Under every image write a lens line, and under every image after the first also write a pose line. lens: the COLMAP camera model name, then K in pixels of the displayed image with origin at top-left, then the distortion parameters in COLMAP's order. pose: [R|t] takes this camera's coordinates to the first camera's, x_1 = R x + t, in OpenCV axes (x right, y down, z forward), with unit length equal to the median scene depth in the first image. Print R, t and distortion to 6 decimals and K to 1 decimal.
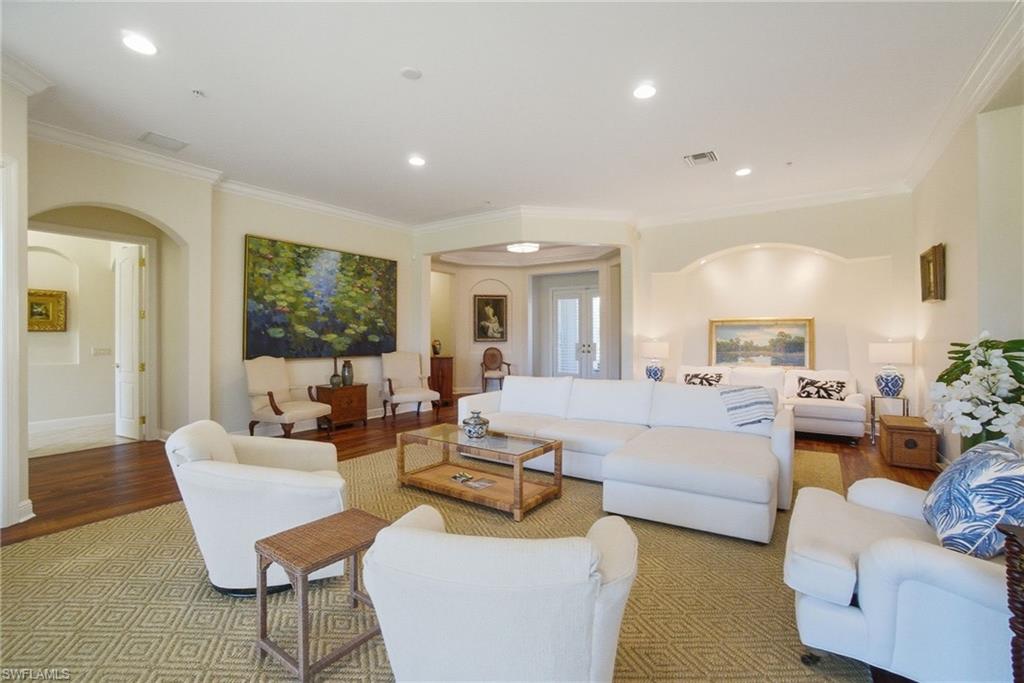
lens RADIAL K [[461.7, 0, 501.4], [0, 461.7, 335.6], [0, 0, 1]] dist [-0.075403, 0.034646]
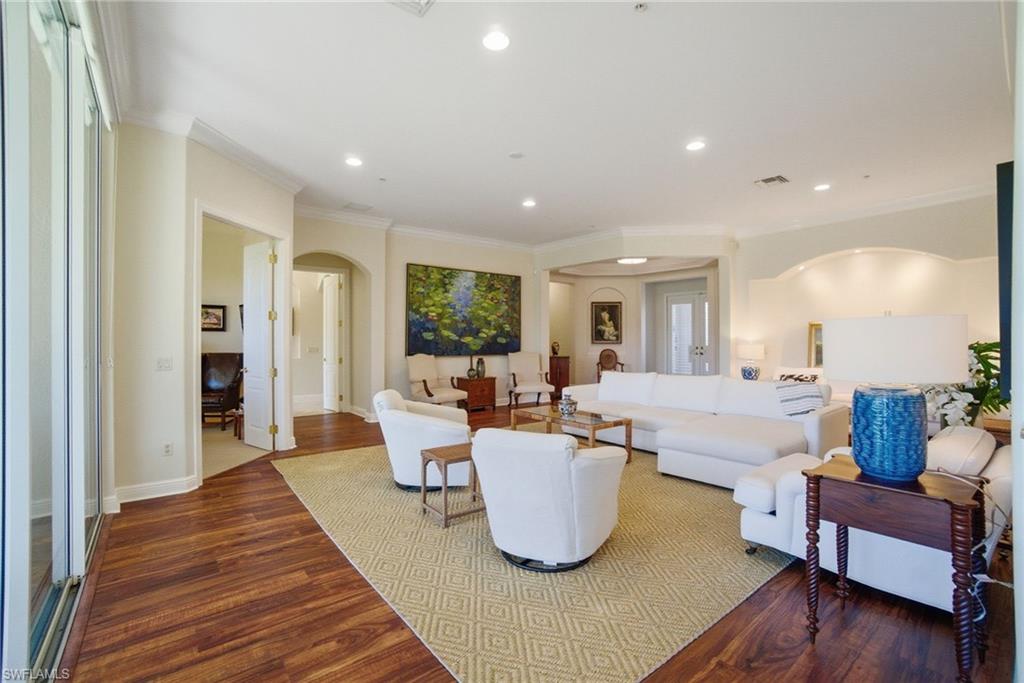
lens RADIAL K [[461.7, 0, 501.4], [0, 461.7, 335.6], [0, 0, 1]] dist [-0.075403, 0.034646]
pose [[0.956571, -0.000858, -0.291499, 0.087340], [-0.000758, 0.999985, -0.005430, -0.000390], [0.291499, 0.005415, 0.956556, -0.196078]]
